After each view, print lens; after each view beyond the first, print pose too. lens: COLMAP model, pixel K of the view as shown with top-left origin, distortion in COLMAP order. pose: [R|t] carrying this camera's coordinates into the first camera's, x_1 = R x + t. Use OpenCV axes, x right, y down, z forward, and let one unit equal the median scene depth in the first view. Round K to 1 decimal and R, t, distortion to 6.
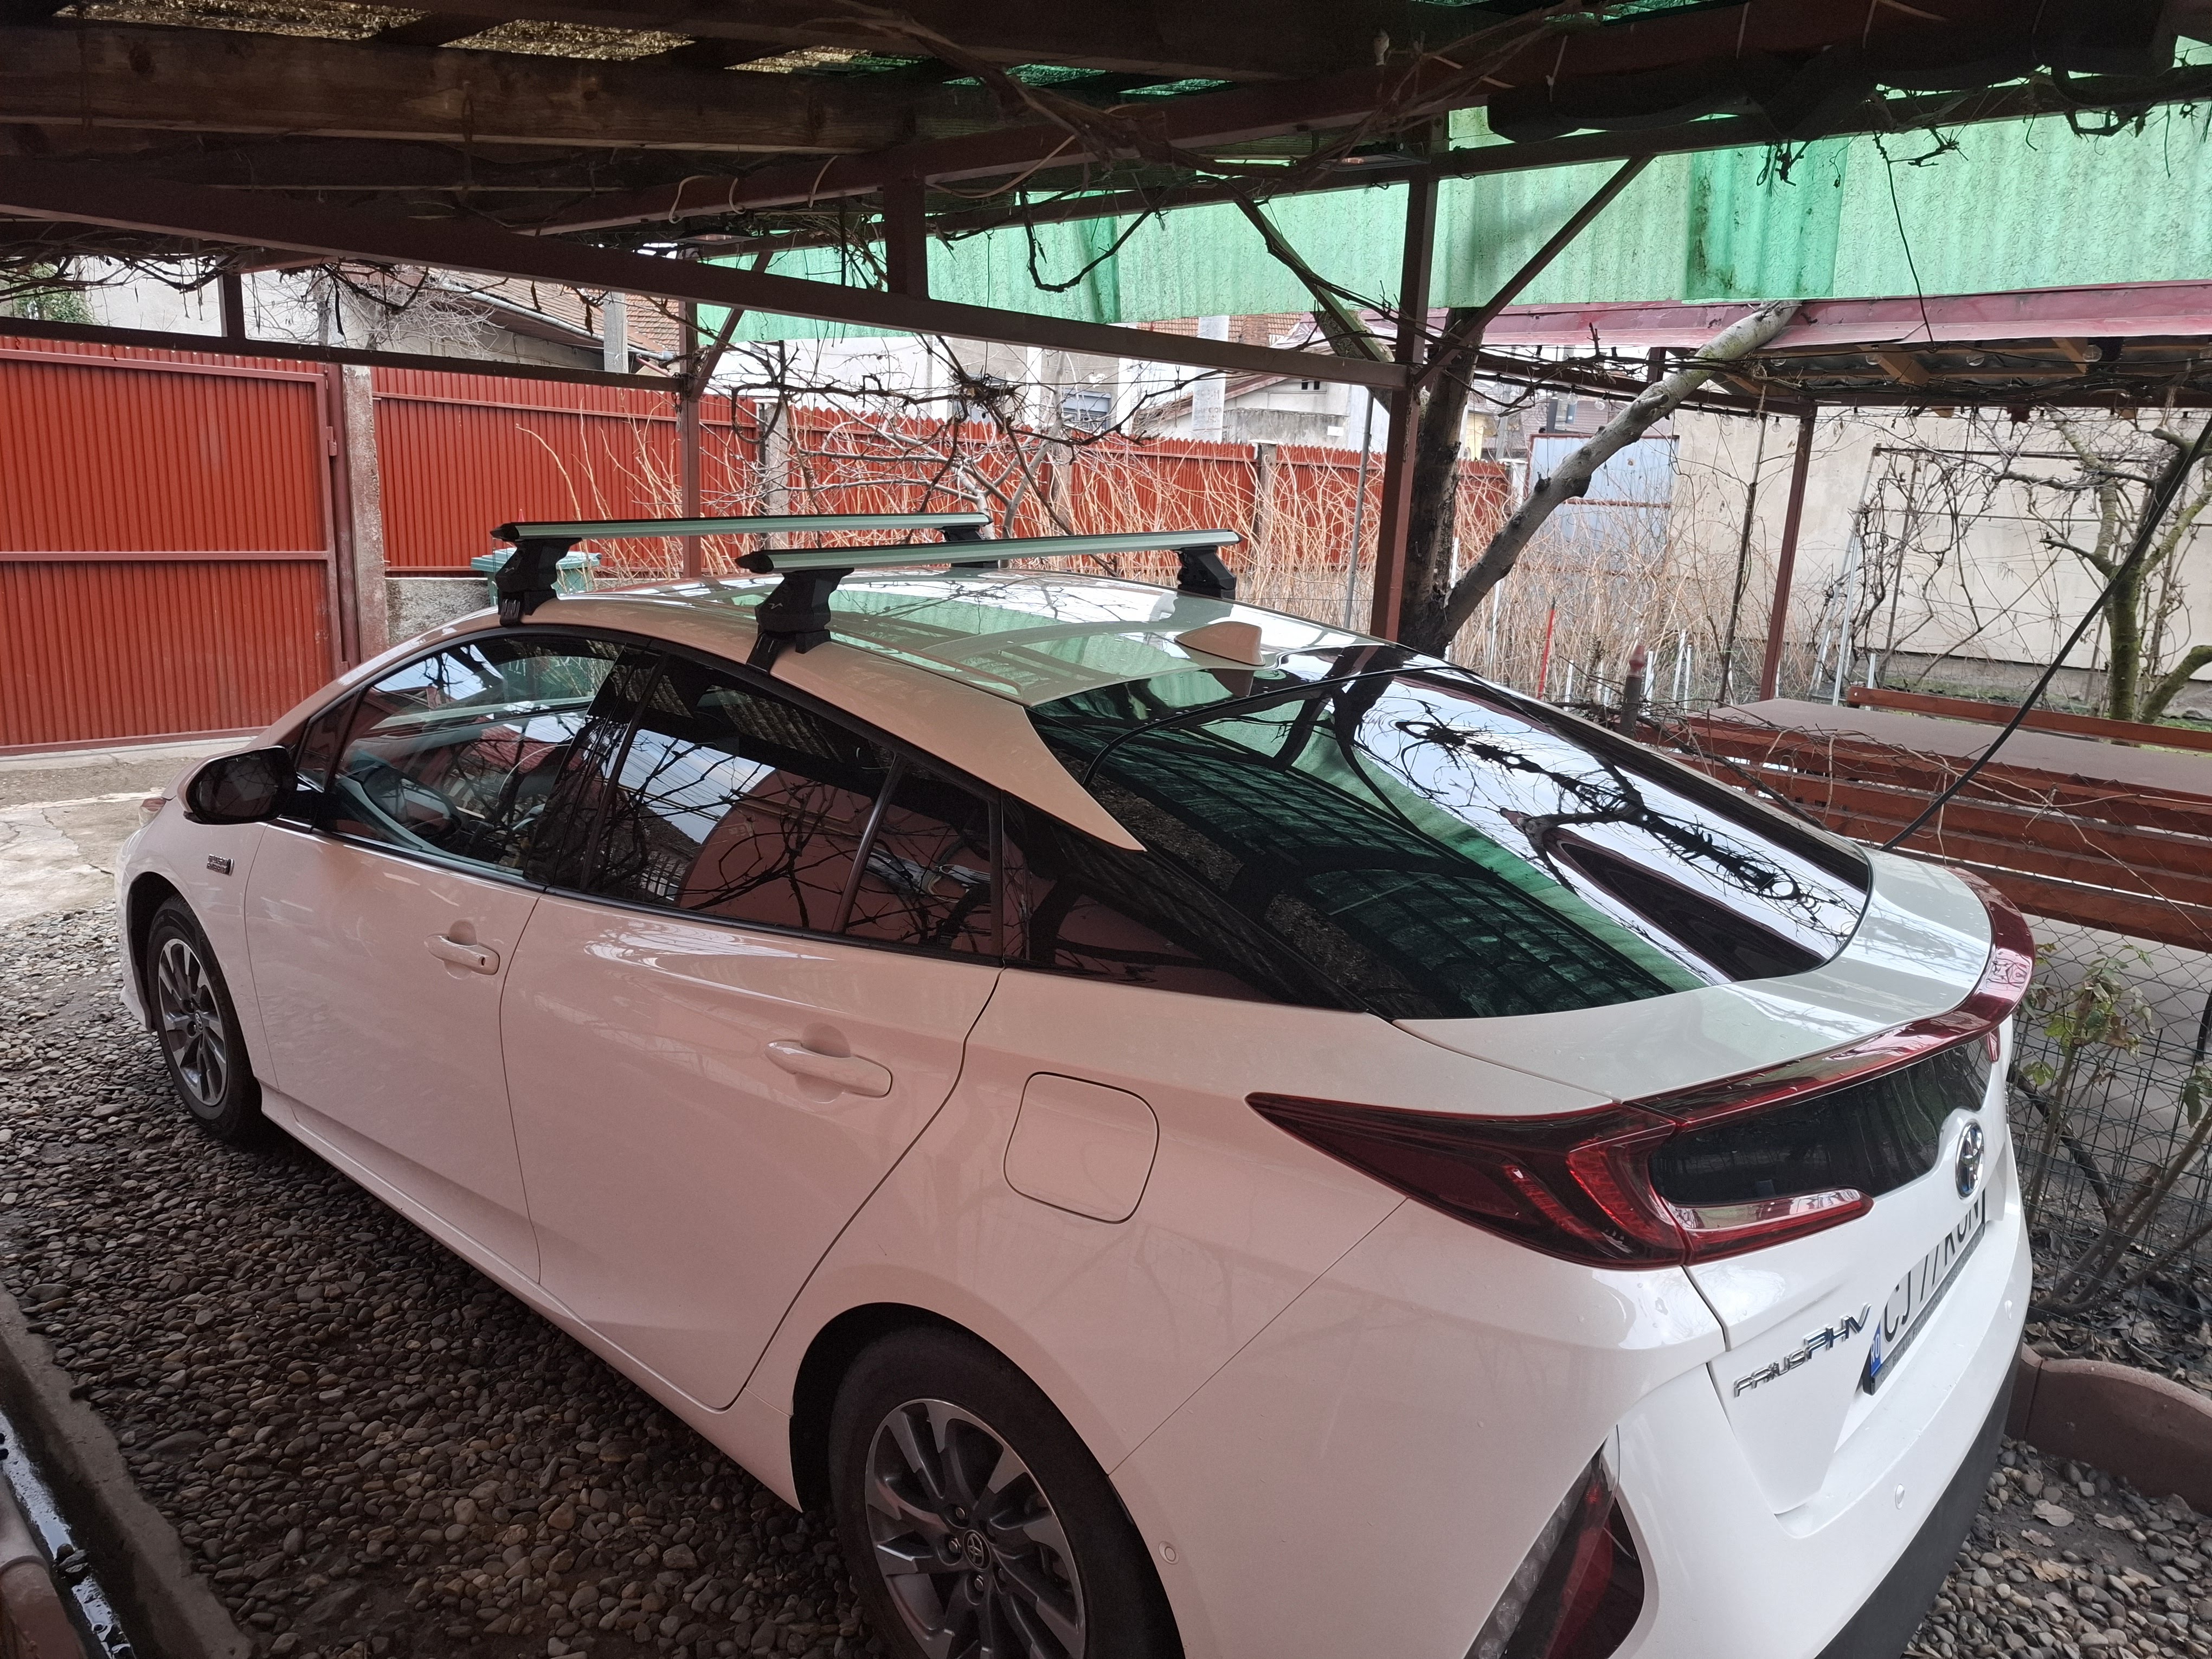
lens RADIAL K [[1519.4, 0, 1106.0], [0, 1519.4, 829.5], [0, 0, 1]] dist [0.010132, -0.000190]
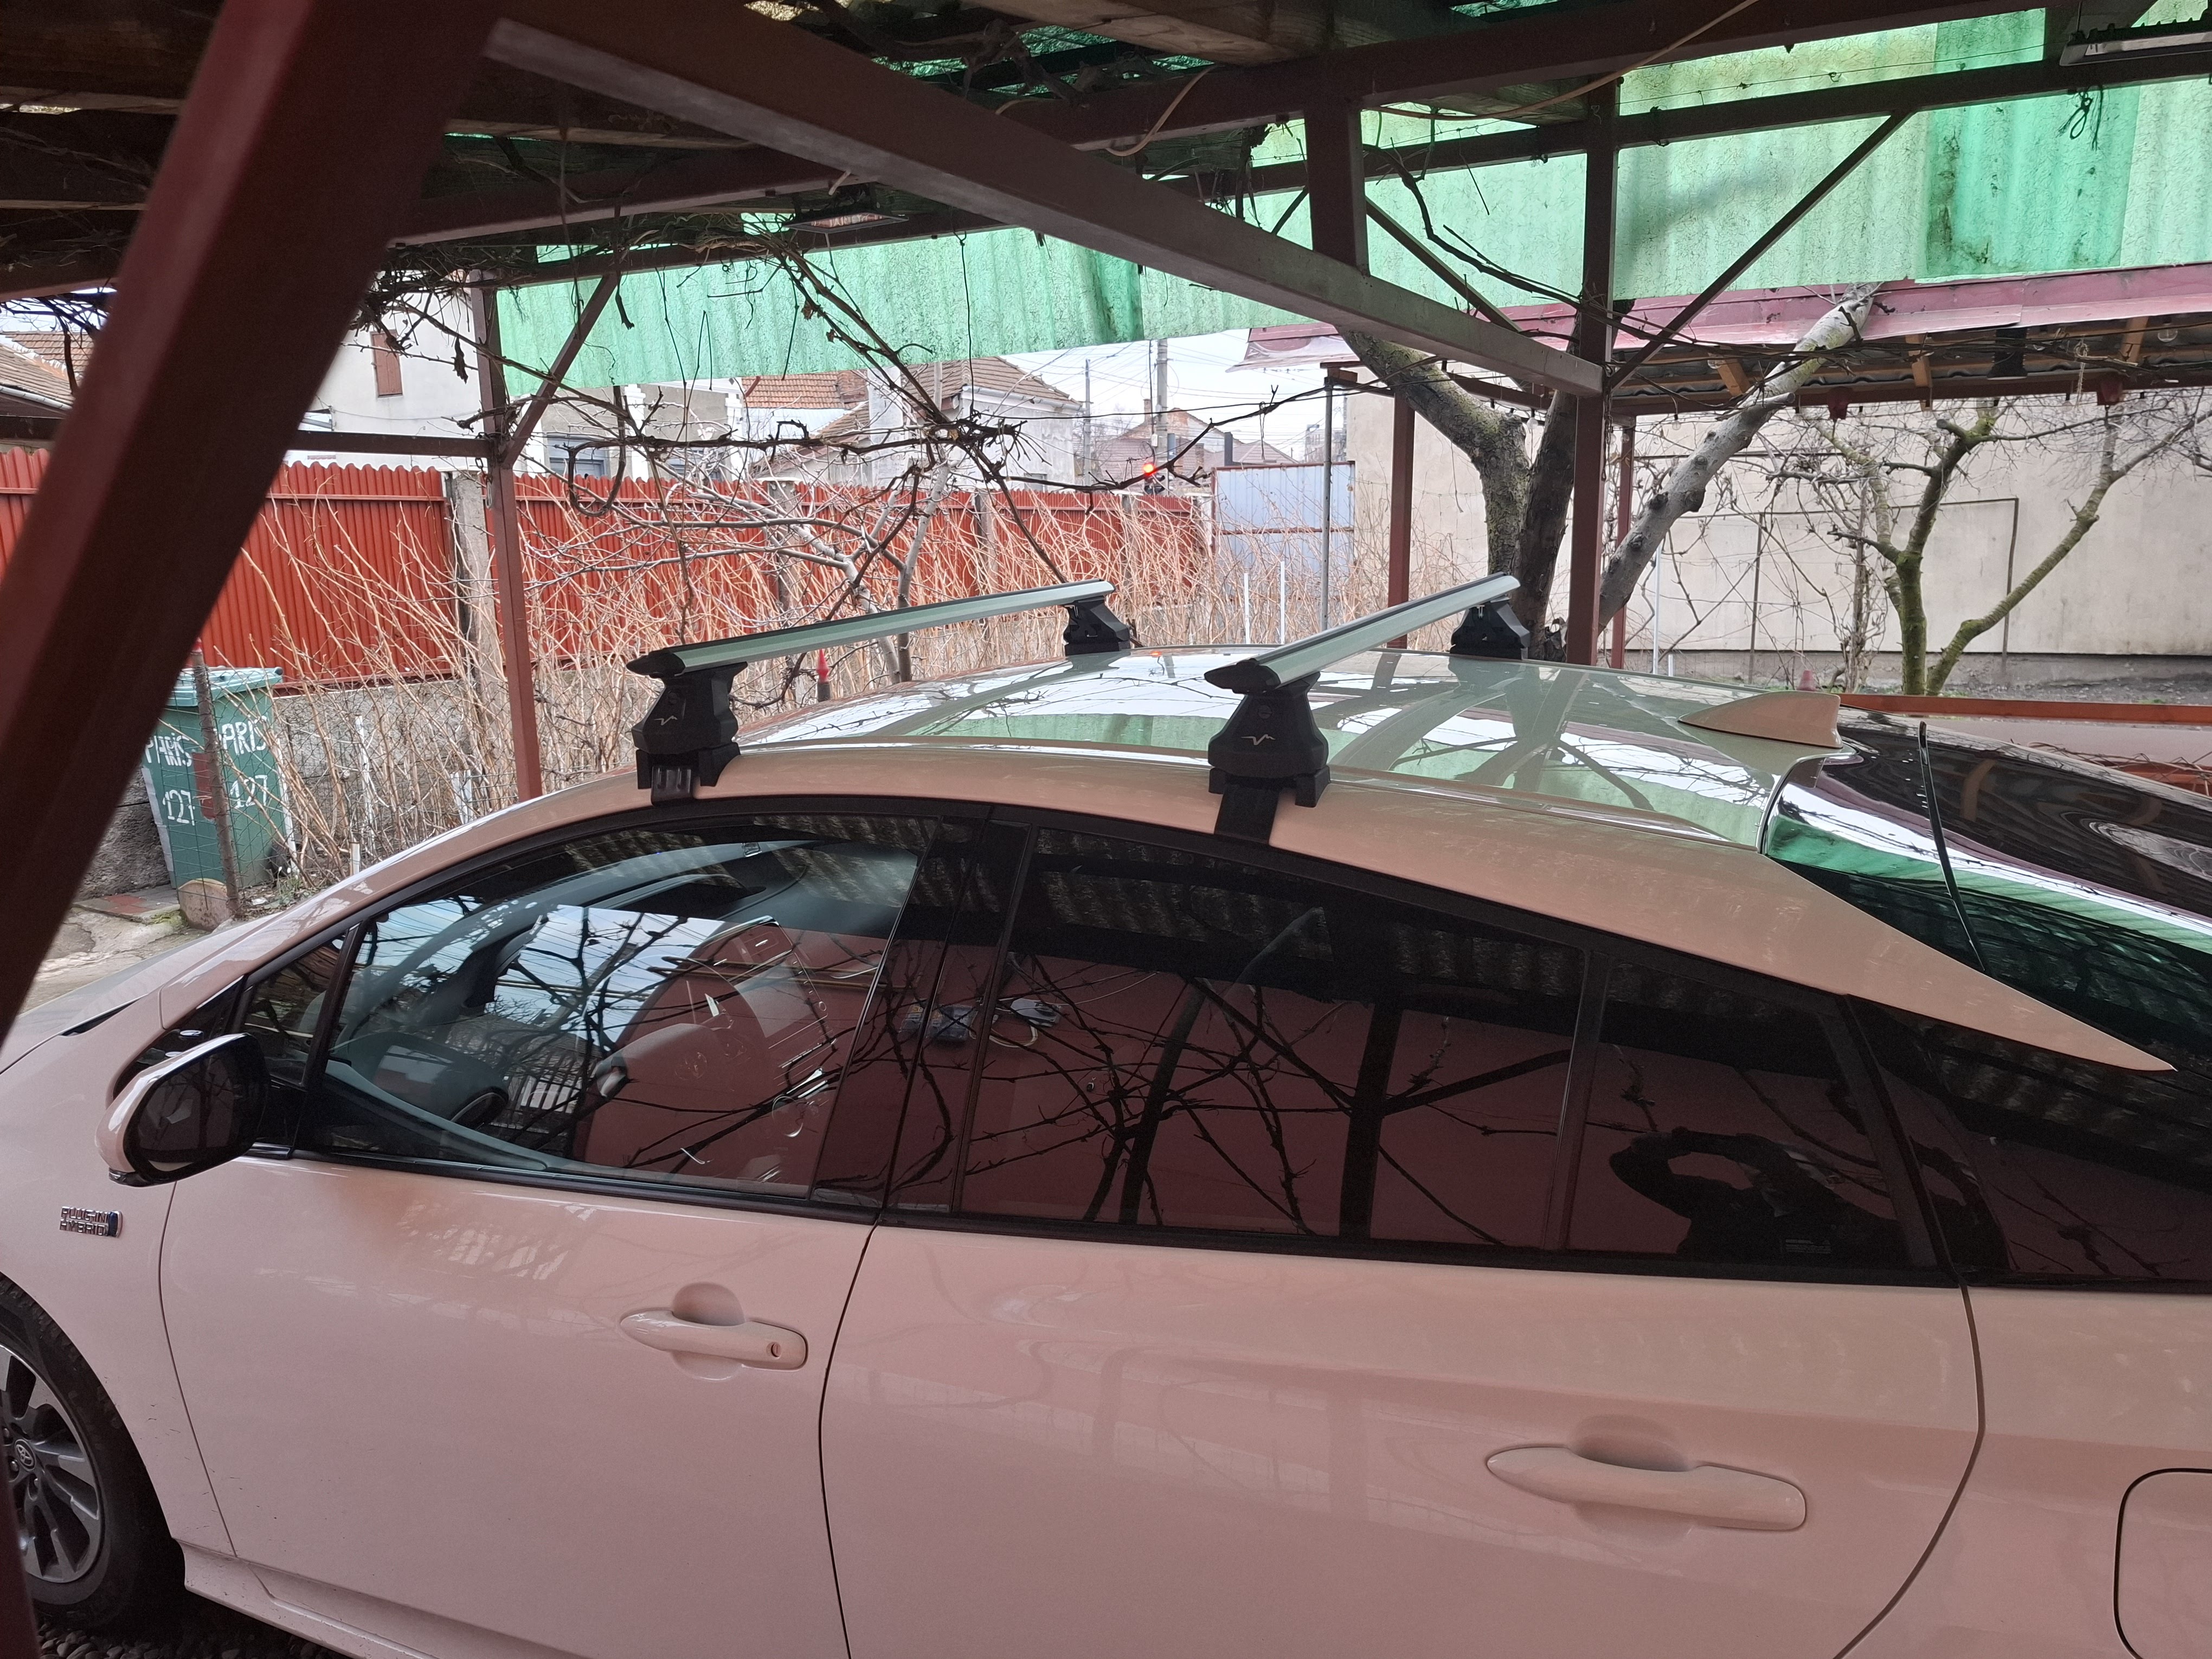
lens RADIAL K [[1519.4, 0, 1106.0], [0, 1519.4, 829.5], [0, 0, 1]] dist [0.010132, -0.000190]
pose [[0.959949, -0.115741, 0.255149, -0.302115], [0.123049, 0.992318, -0.012812, -0.073432], [-0.251706, 0.043695, 0.966817, 0.260749]]
